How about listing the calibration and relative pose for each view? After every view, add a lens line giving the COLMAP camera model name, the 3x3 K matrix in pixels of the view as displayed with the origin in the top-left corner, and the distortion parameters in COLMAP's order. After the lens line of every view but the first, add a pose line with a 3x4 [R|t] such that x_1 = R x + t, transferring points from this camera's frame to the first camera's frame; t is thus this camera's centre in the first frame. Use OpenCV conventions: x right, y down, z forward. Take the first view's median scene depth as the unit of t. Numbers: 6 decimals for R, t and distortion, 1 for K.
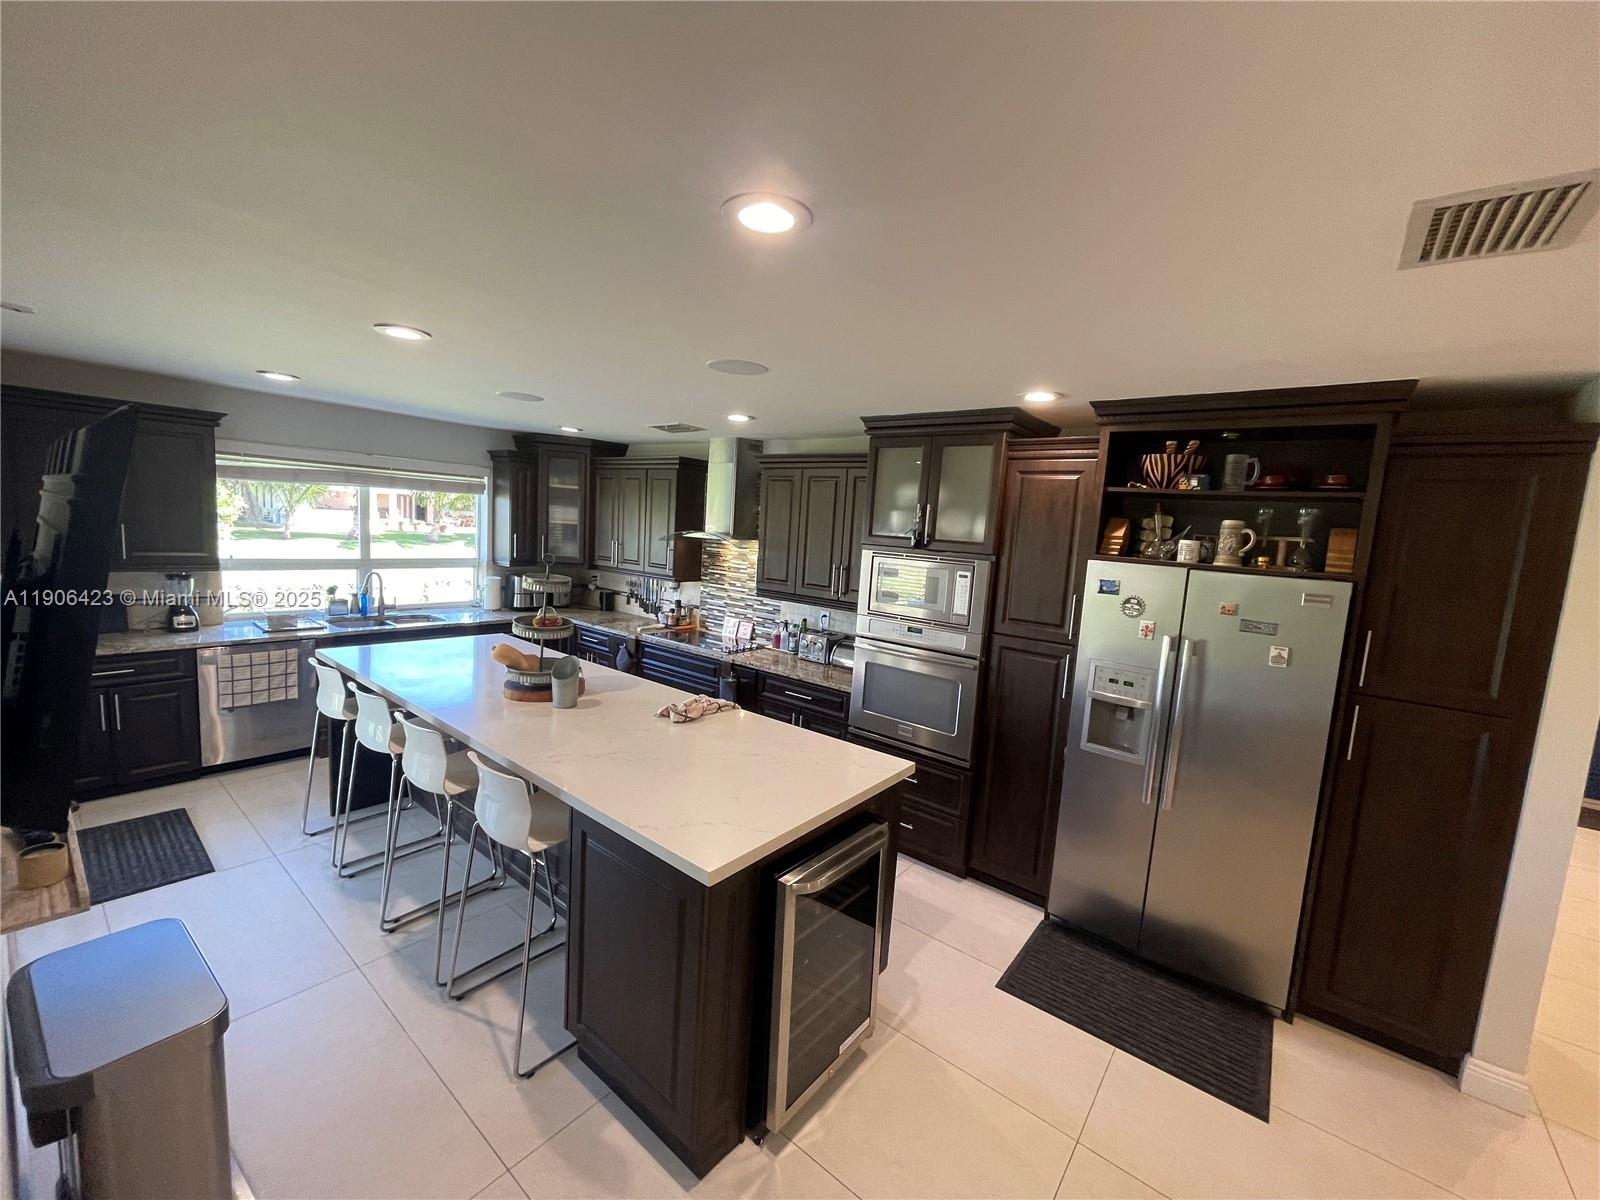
lens RADIAL K [[643.2, 0, 800.7], [0, 643.2, 597.2], [0, 0, 1]] dist [-0.000443, -0.000430]
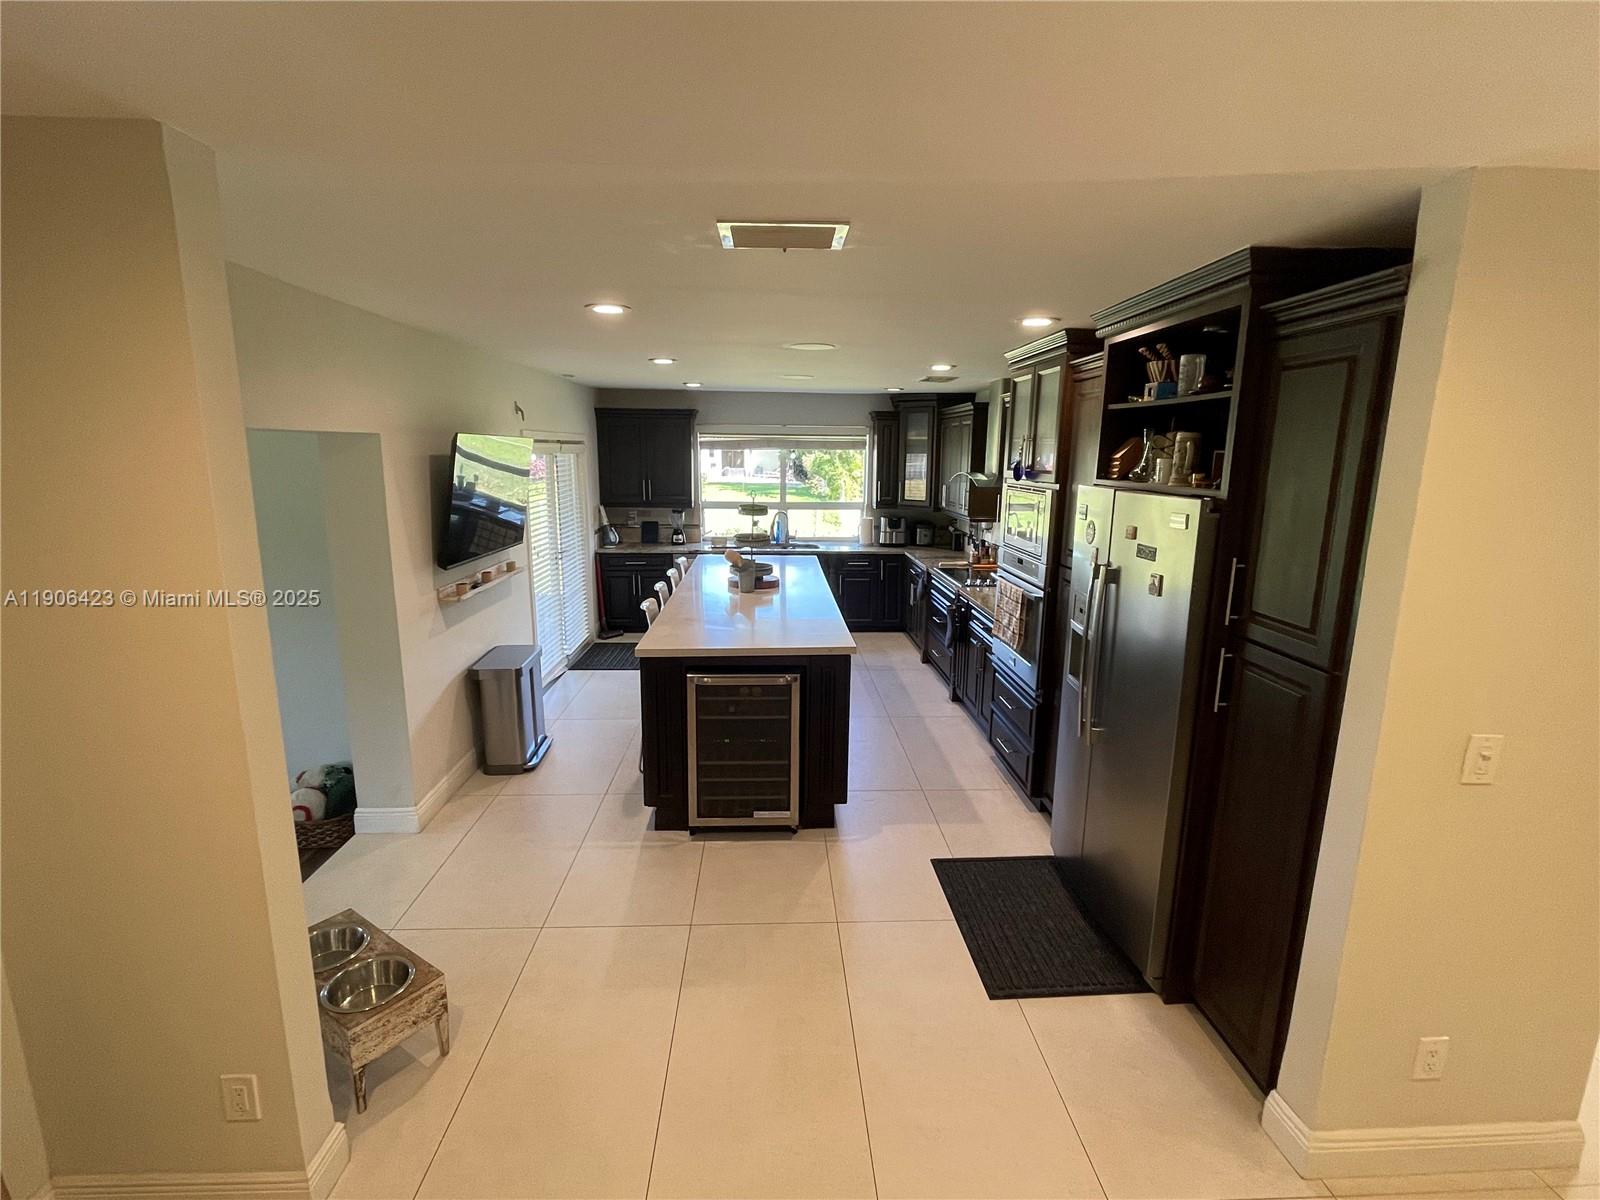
lens RADIAL K [[738.1, 0, 807.0], [0, 738.1, 594.3], [0, 0, 1]] dist [-0.000736, 0.000052]
pose [[0.666178, 0.085727, -0.740849, 0.642273], [-0.054236, 0.996310, 0.066517, 0.034675], [0.743818, -0.004132, 0.668369, -0.023962]]
